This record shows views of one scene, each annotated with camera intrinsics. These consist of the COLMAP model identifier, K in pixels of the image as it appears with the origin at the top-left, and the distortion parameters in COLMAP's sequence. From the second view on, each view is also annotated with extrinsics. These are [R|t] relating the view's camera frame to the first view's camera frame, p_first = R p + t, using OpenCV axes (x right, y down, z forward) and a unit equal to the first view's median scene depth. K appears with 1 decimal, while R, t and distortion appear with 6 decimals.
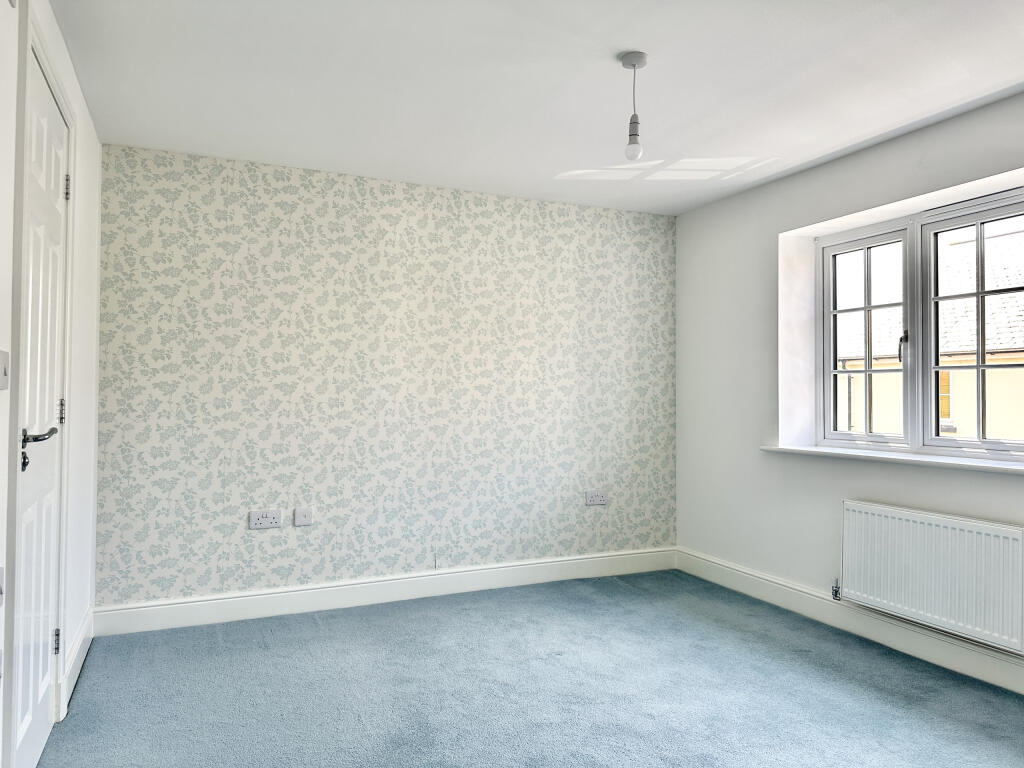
lens RADIAL K [[718.6, 0, 512.0], [0, 718.6, 384.0], [0, 0, 1]] dist [0.049881, -0.059408]
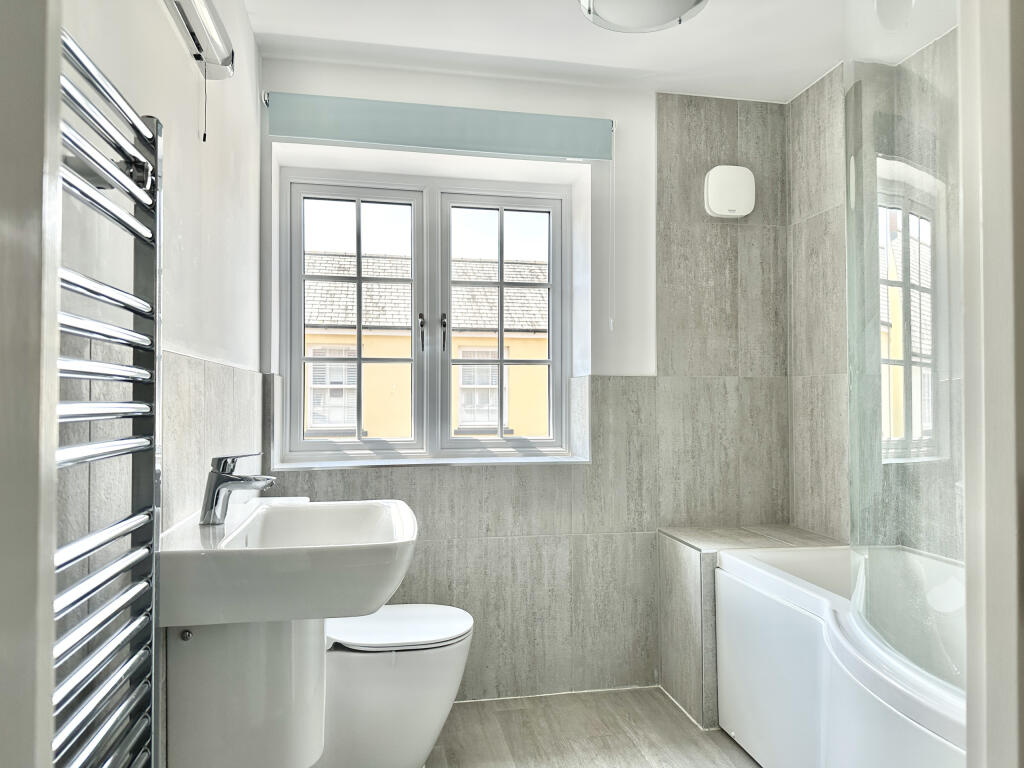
lens RADIAL K [[717.6, 0, 516.8], [0, 717.6, 383.0], [0, 0, 1]] dist [0.174269, -0.388460]
pose [[0.225070, 0.014919, 0.974228, -0.250383], [-0.013803, 0.999831, -0.012122, 0.015135], [-0.974245, -0.010719, 0.225238, 0.716084]]
